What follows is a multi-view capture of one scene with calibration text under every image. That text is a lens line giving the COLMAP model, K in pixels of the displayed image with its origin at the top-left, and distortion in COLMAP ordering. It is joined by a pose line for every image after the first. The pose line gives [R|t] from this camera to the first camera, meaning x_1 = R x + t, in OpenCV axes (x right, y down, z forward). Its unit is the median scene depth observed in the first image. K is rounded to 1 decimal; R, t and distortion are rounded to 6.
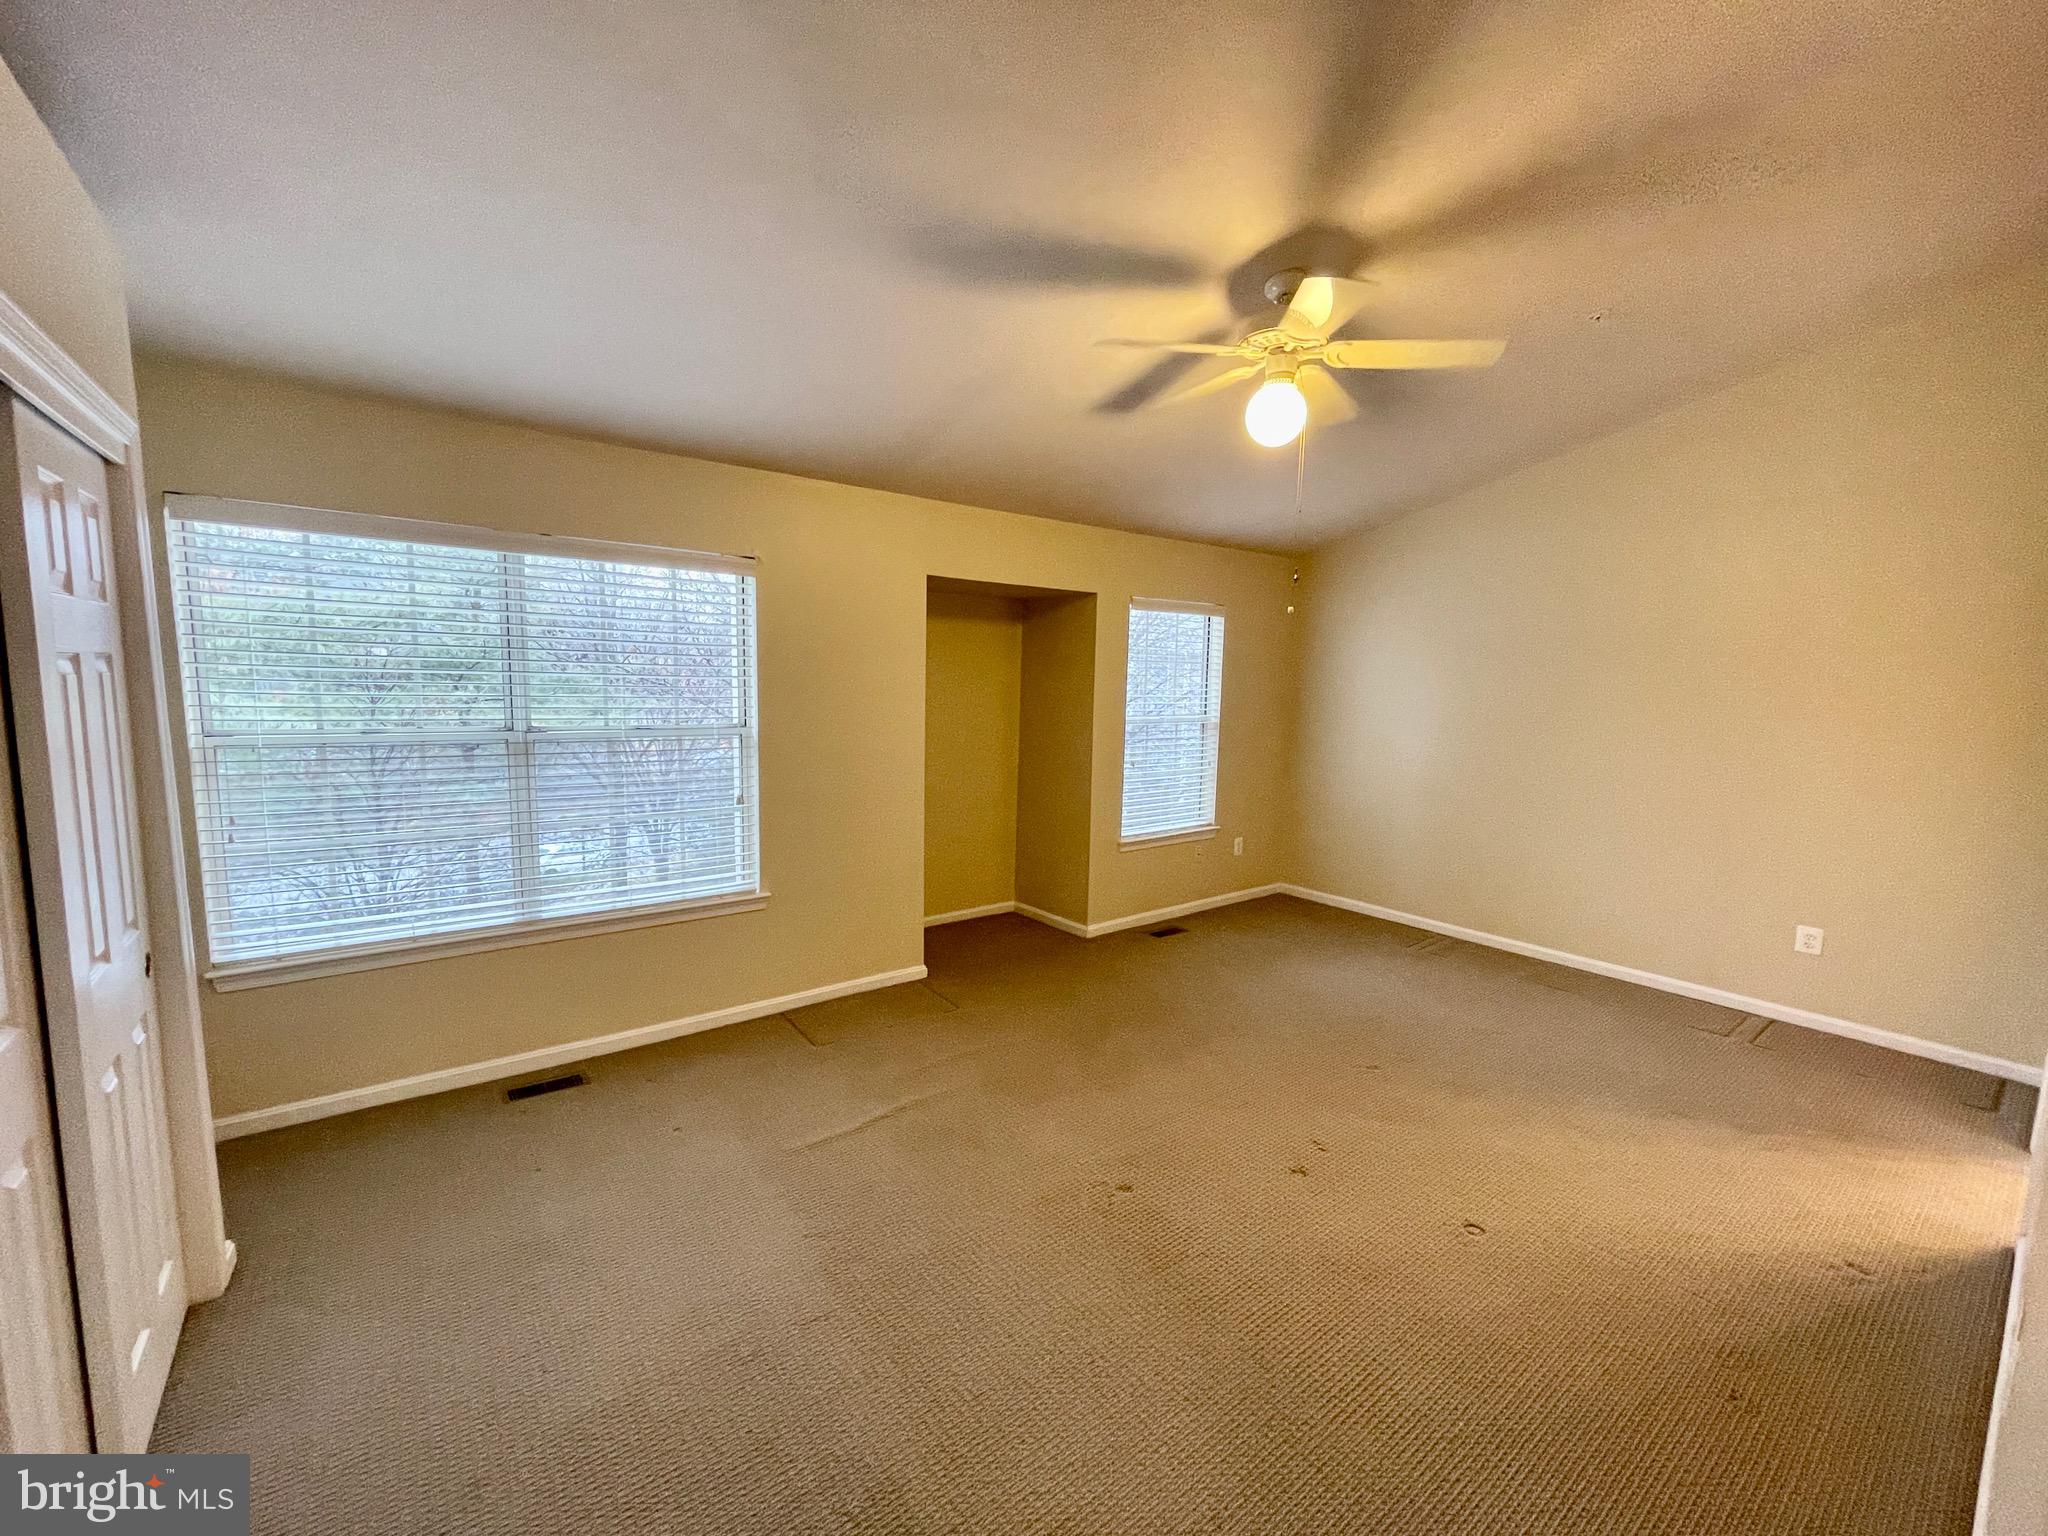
lens RADIAL K [[829.3, 0, 1025.2], [0, 829.3, 773.2], [0, 0, 1]] dist [0.002509, -0.000175]
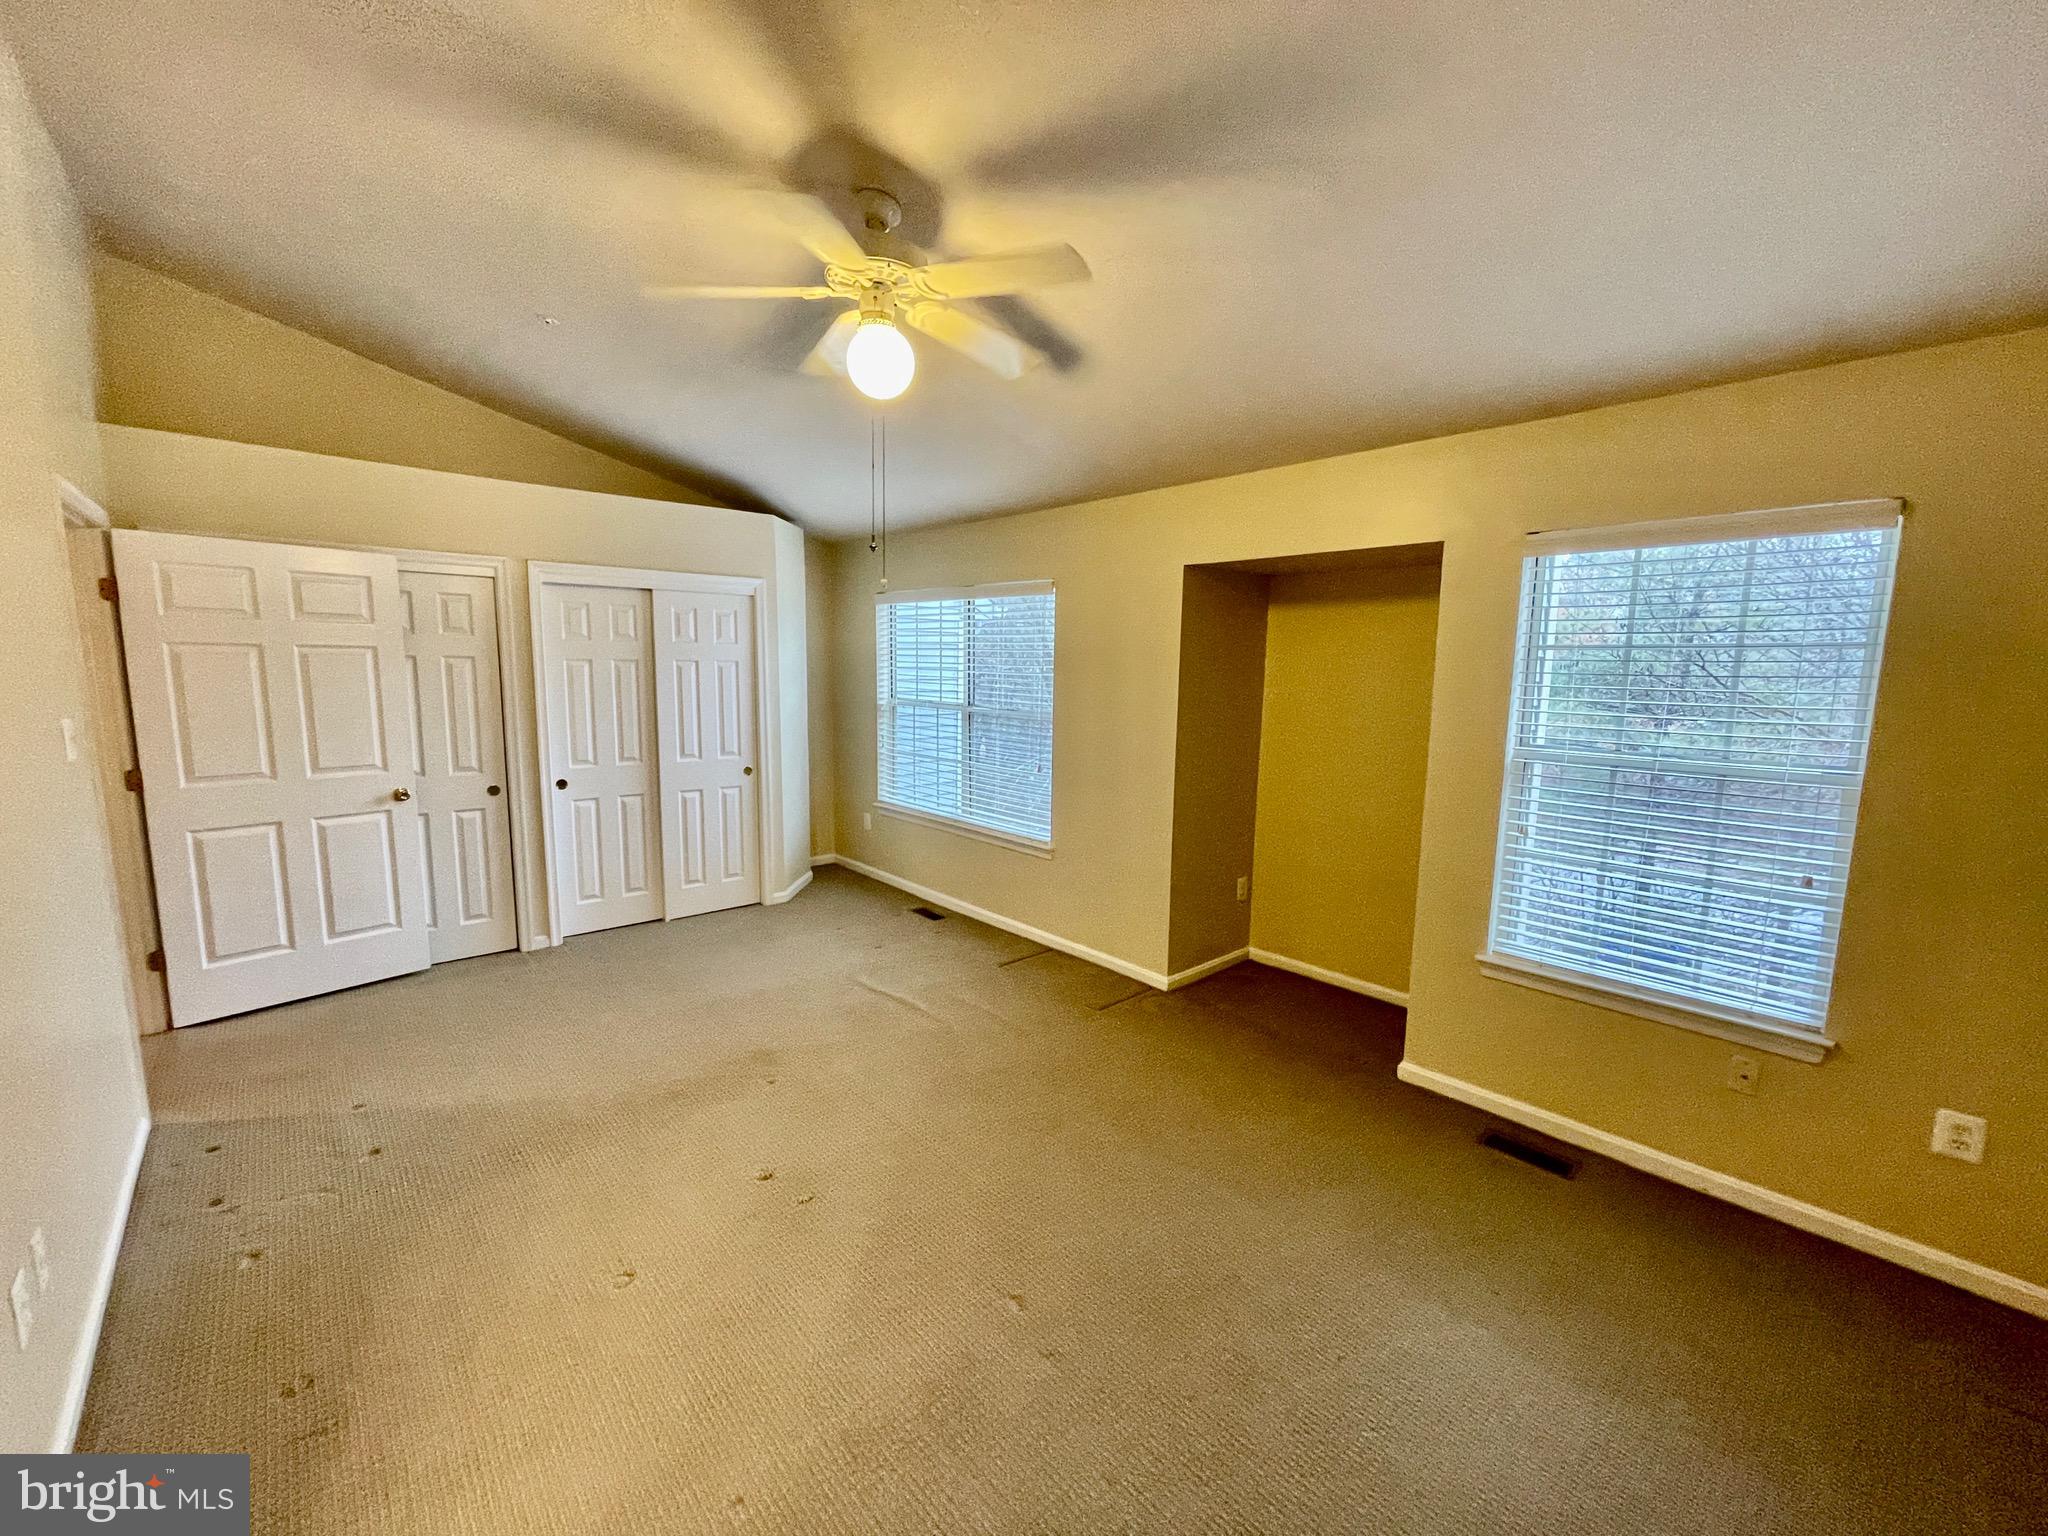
lens RADIAL K [[829.3, 0, 1025.2], [0, 829.3, 773.2], [0, 0, 1]] dist [0.002509, -0.000175]
pose [[0.082338, 0.103918, -0.991172, 0.889588], [-0.143742, 0.985388, 0.091371, -0.070819], [0.986184, 0.134950, 0.096072, 0.818555]]
